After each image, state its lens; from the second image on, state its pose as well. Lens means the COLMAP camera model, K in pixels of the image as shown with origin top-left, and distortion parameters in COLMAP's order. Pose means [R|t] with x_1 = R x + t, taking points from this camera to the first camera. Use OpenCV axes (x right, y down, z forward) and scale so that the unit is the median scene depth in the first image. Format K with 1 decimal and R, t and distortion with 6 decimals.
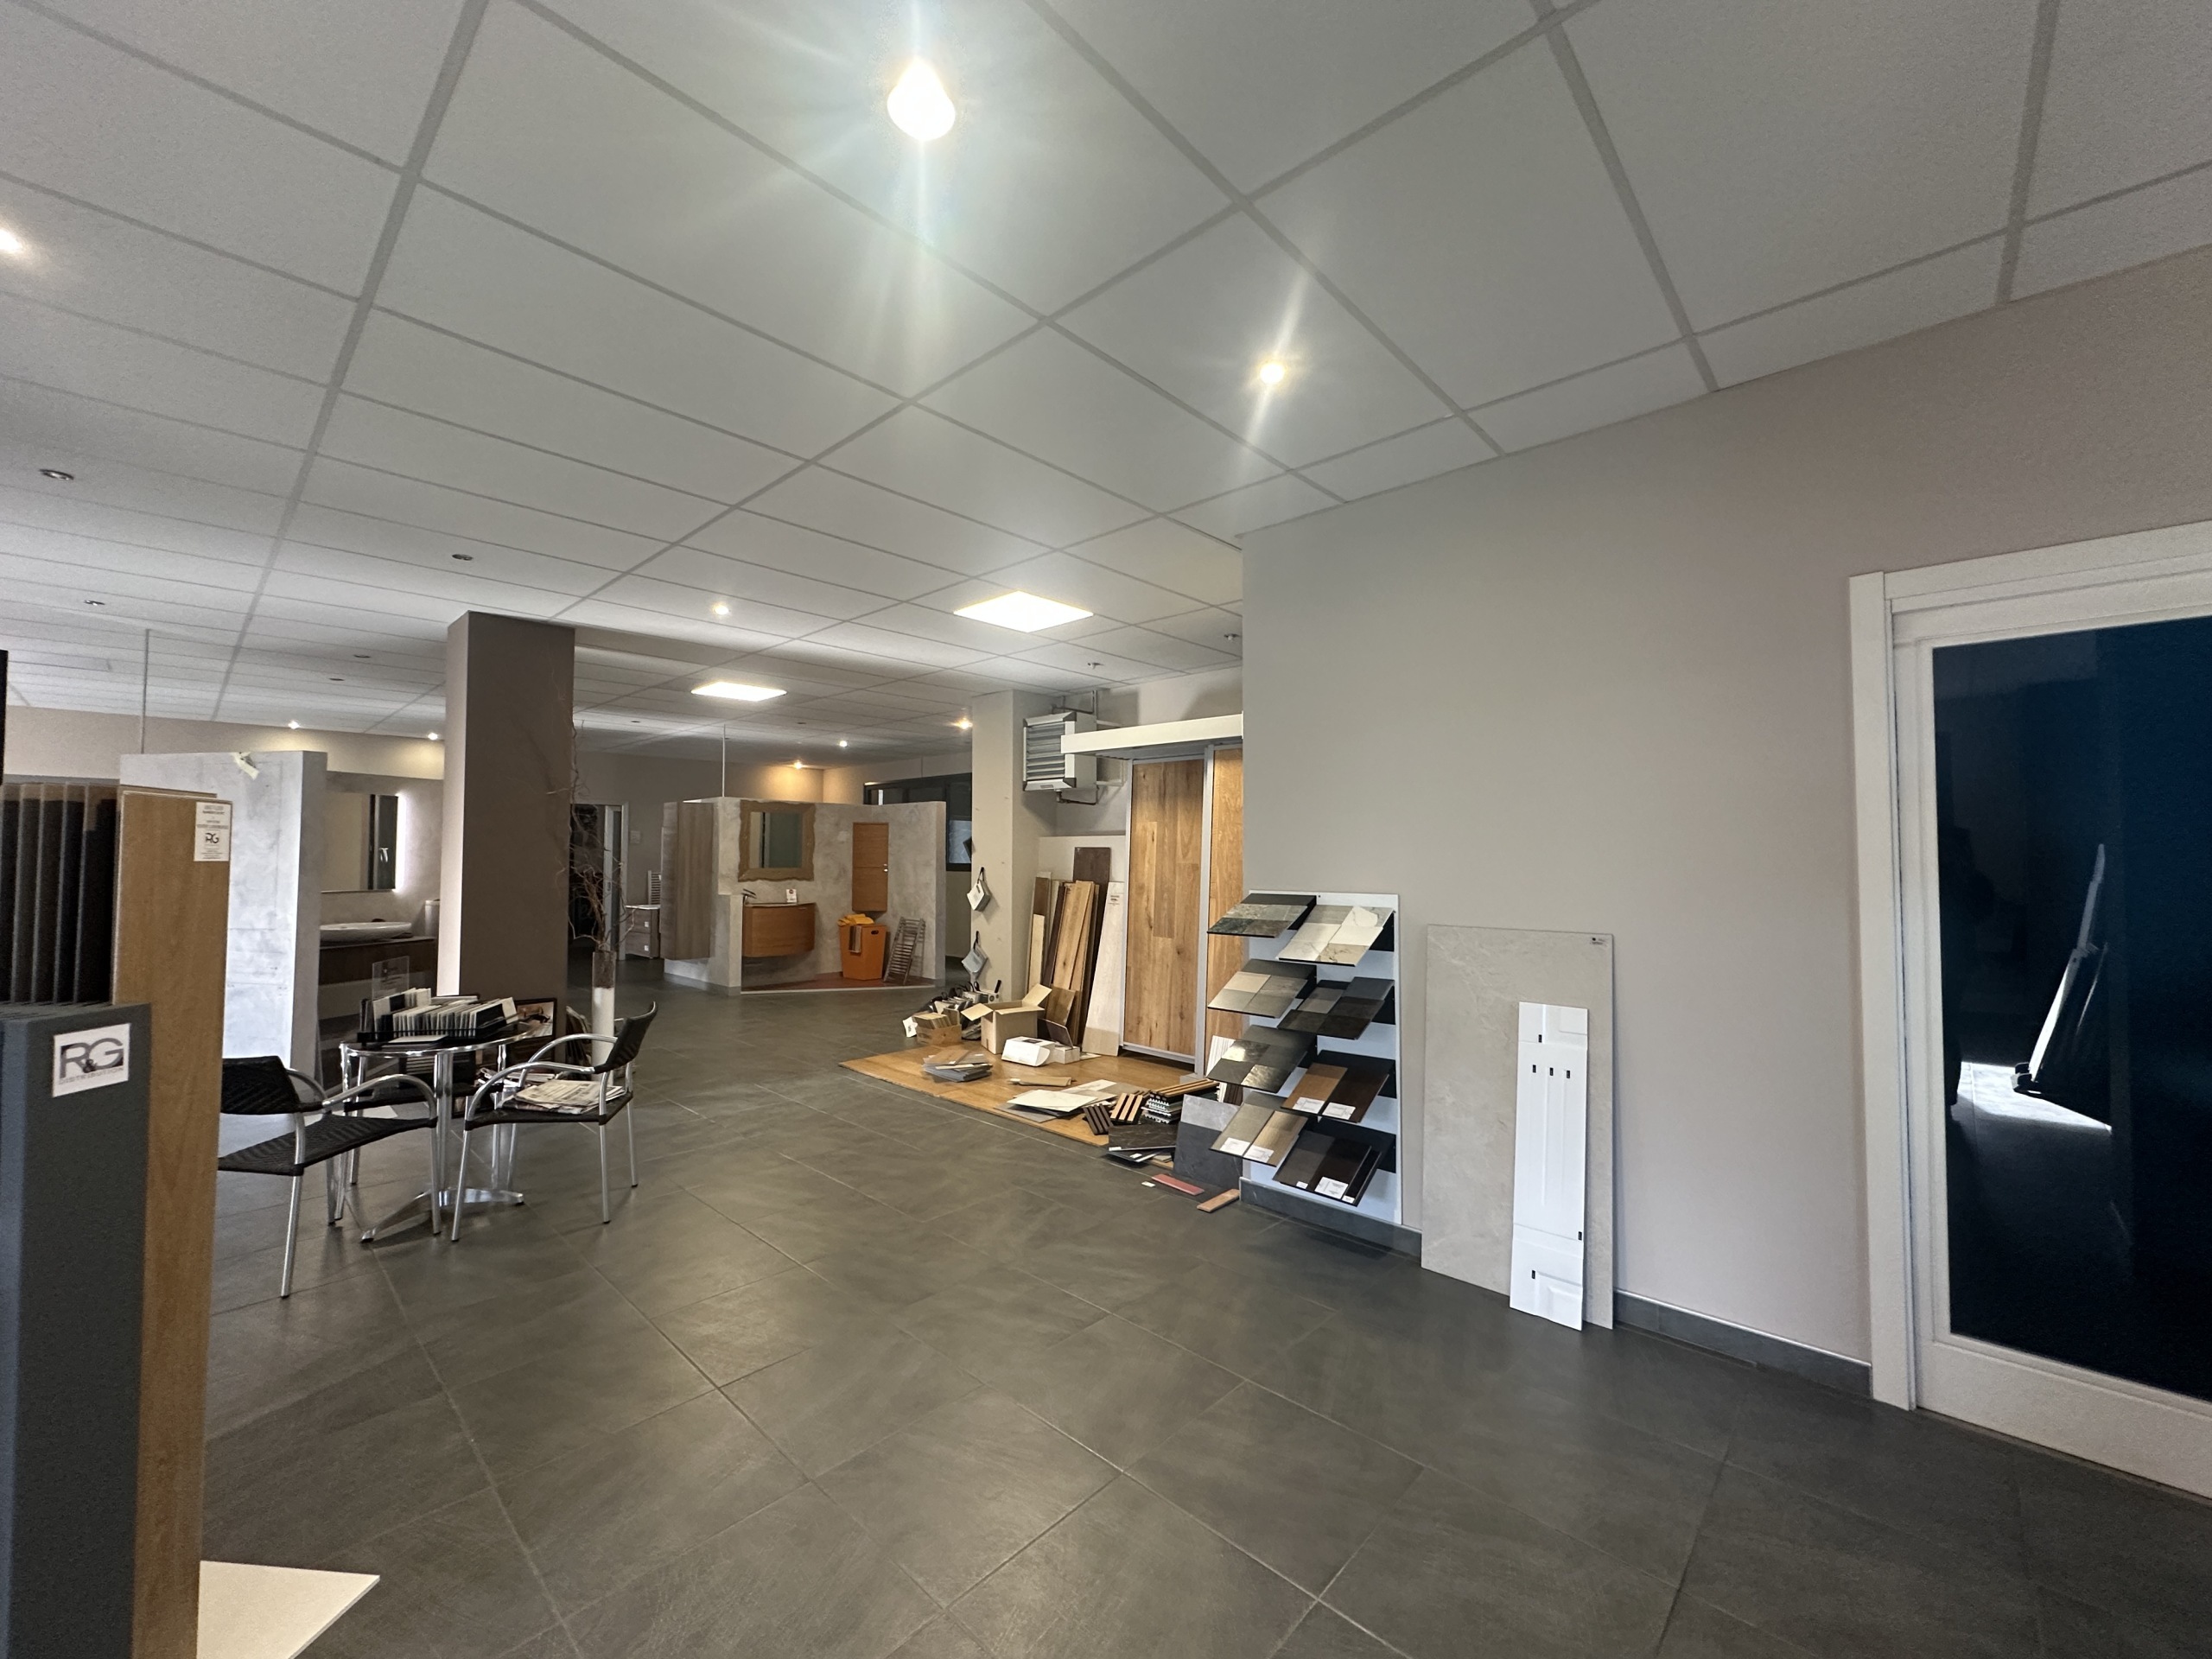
lens RADIAL K [[877.4, 0, 1107.0], [0, 877.4, 826.6], [0, 0, 1]] dist [-0.006391, 0.002031]
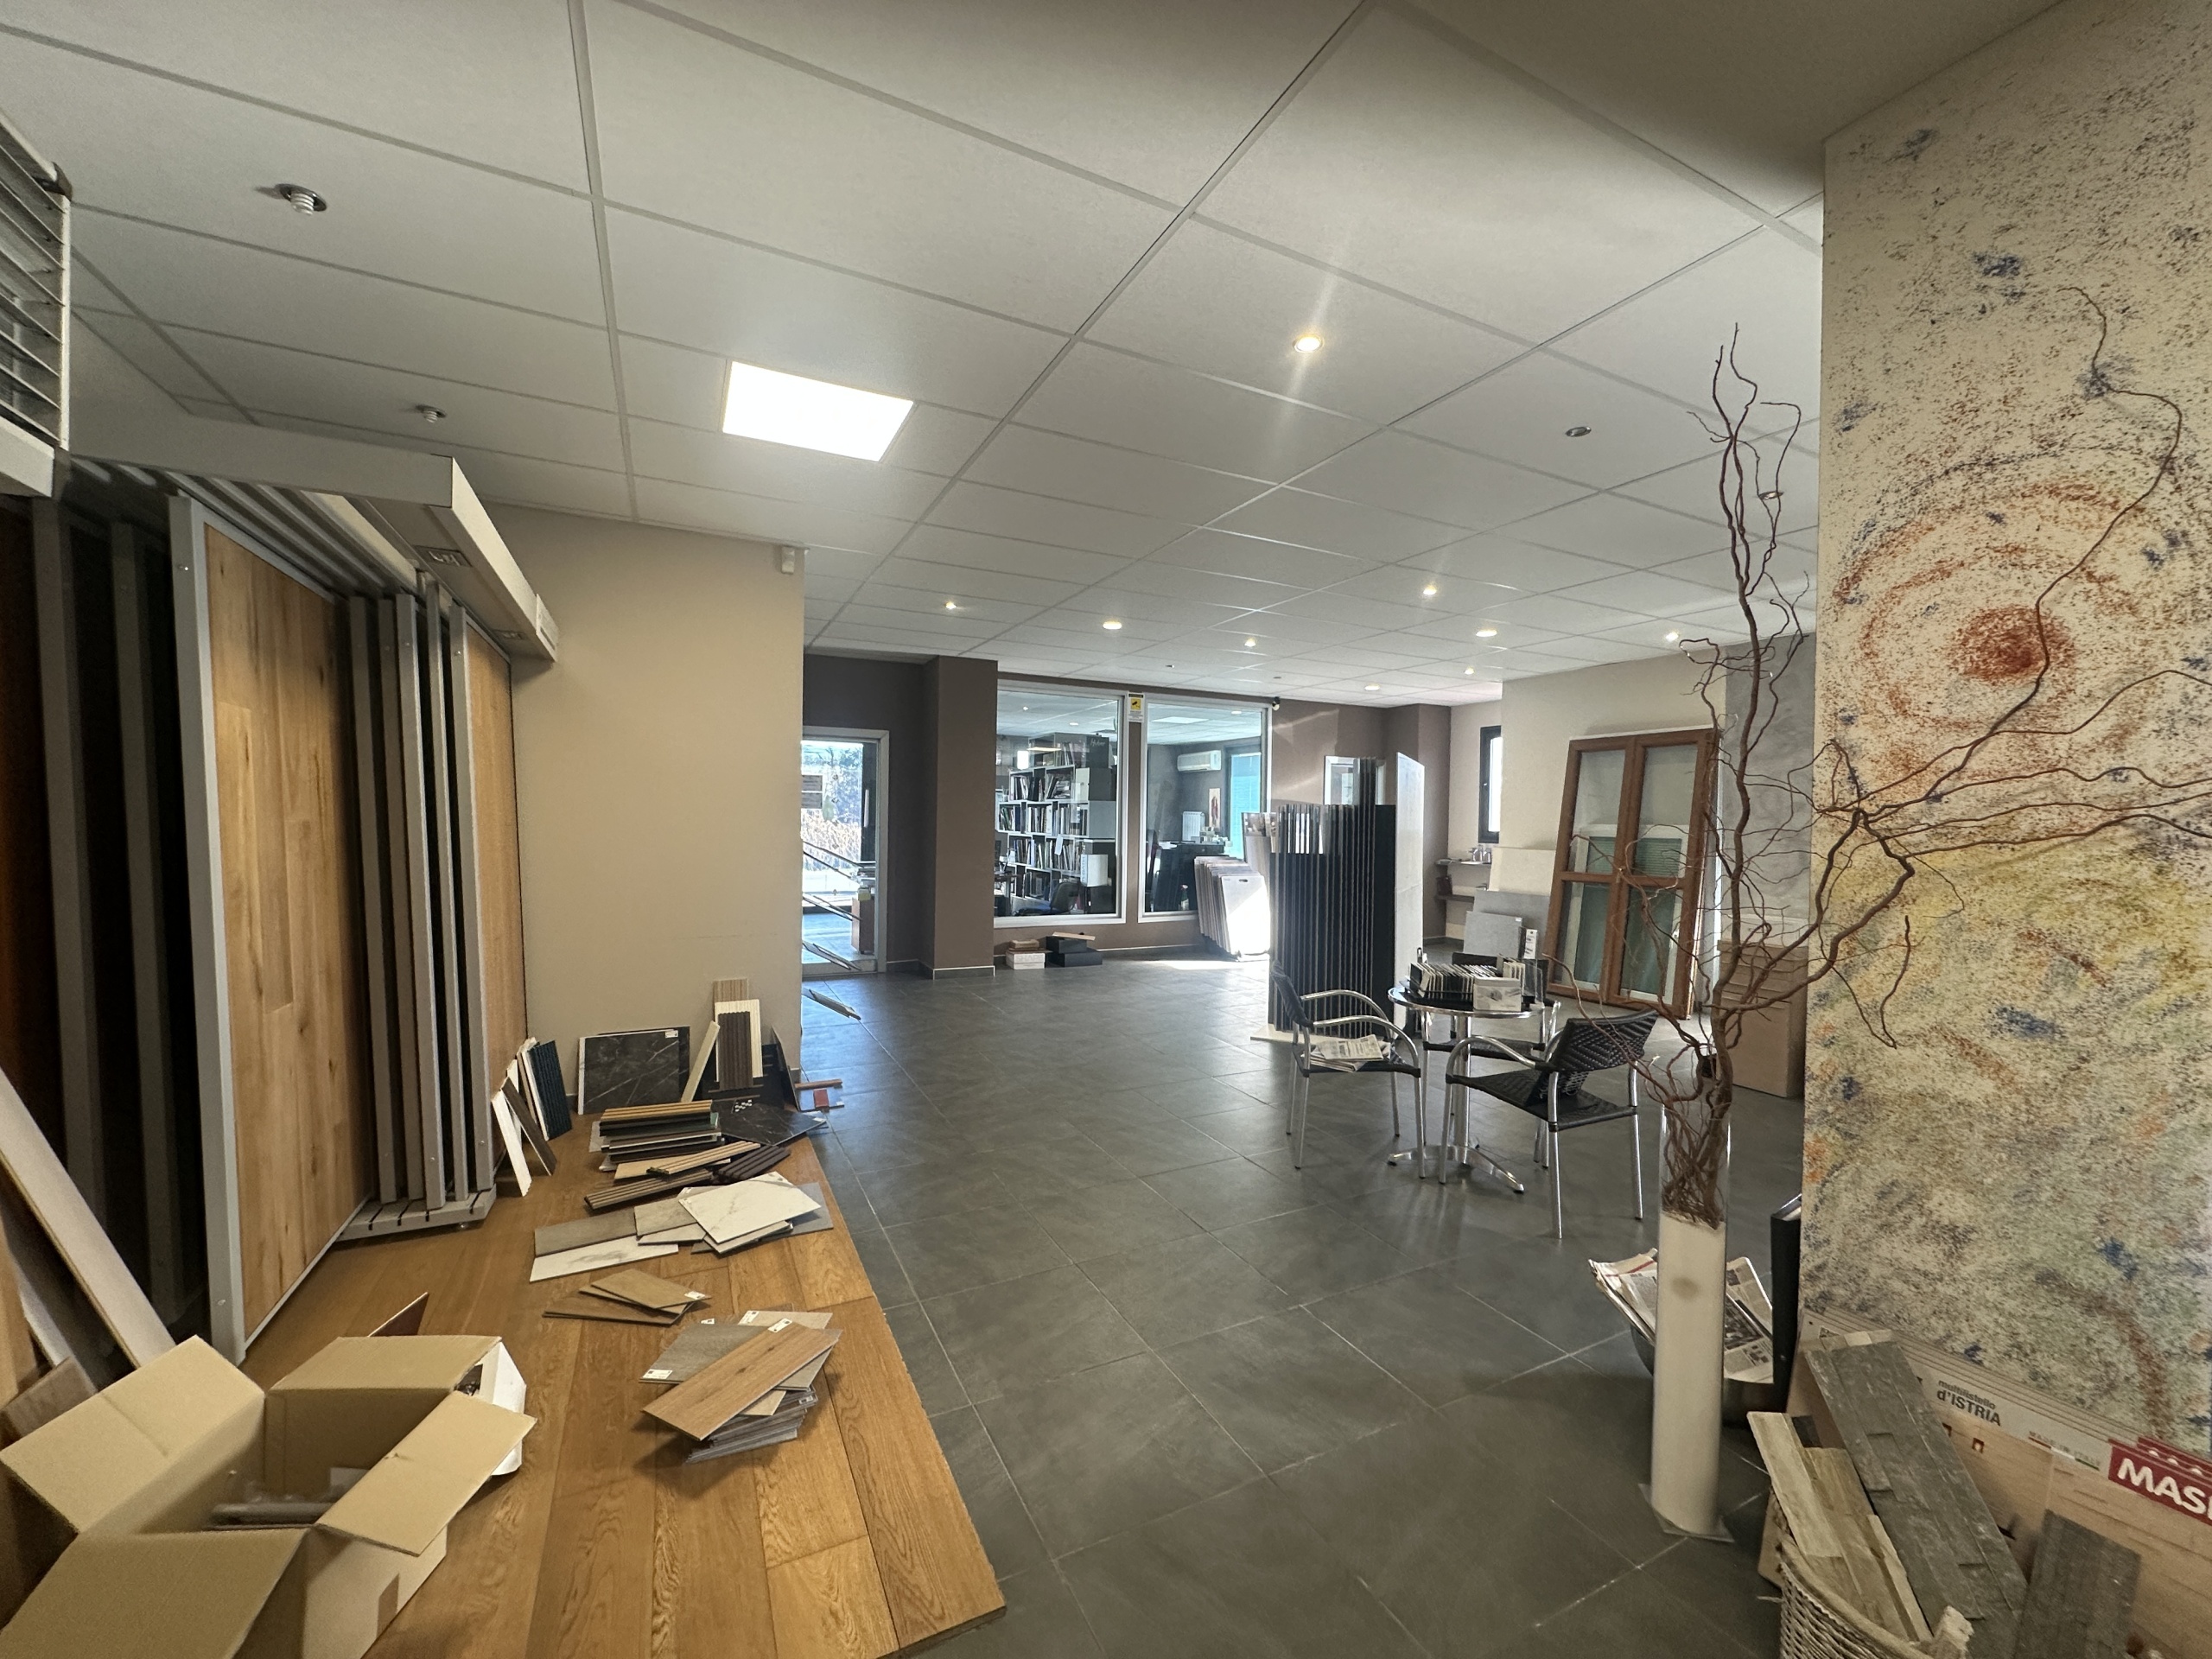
lens RADIAL K [[877.4, 0, 1107.0], [0, 877.4, 826.6], [0, 0, 1]] dist [-0.006391, 0.002031]
pose [[-0.936284, -0.021160, 0.350607, -0.342458], [-0.030031, 0.999351, -0.019885, 0.032988], [-0.349959, -0.029147, -0.936311, 1.005837]]
